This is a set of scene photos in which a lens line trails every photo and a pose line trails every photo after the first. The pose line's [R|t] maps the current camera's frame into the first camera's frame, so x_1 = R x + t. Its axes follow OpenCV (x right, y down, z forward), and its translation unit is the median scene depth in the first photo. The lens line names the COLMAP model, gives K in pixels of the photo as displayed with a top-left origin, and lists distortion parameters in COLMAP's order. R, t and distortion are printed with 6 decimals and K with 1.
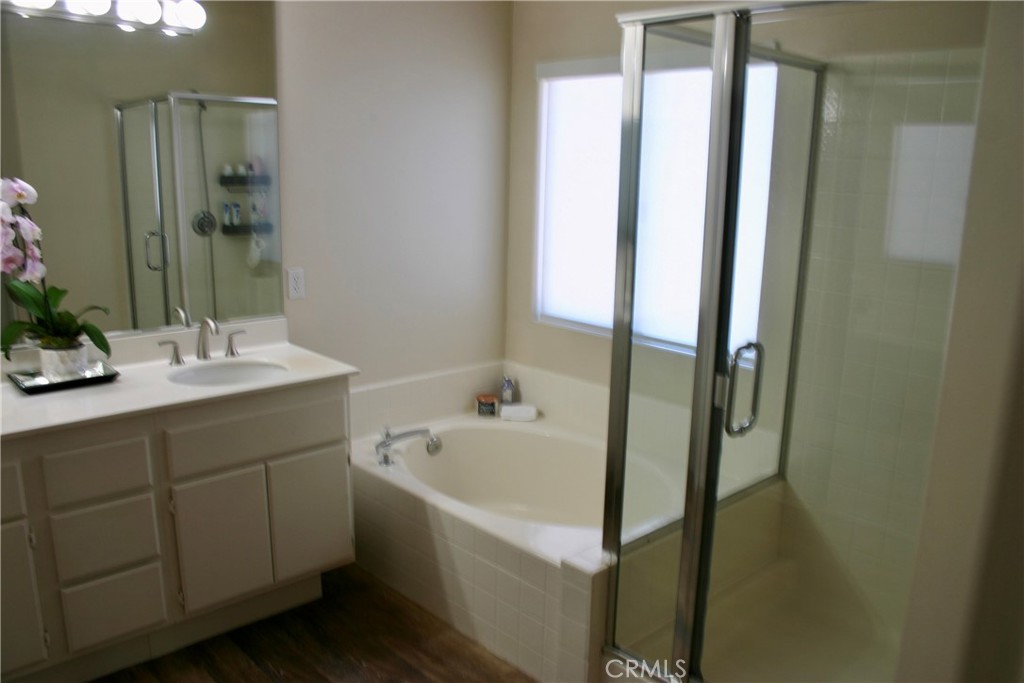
lens RADIAL K [[819.1, 0, 510.3], [0, 819.1, 355.9], [0, 0, 1]] dist [-0.149631, 0.127833]
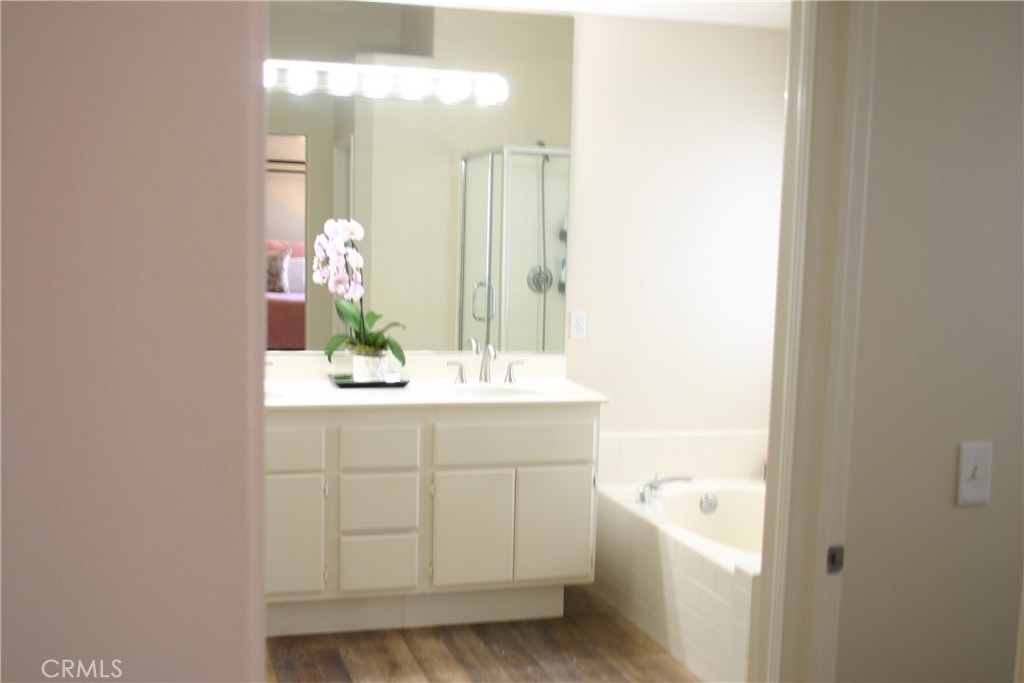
lens RADIAL K [[1237.6, 0, 512.2], [0, 1237.6, 379.8], [0, 0, 1]] dist [-0.000289, -0.001732]
pose [[0.896693, 0.060367, -0.438518, 0.456322], [-0.109843, 0.990017, -0.088322, 0.163583], [0.428809, 0.127365, 0.894372, -0.594080]]
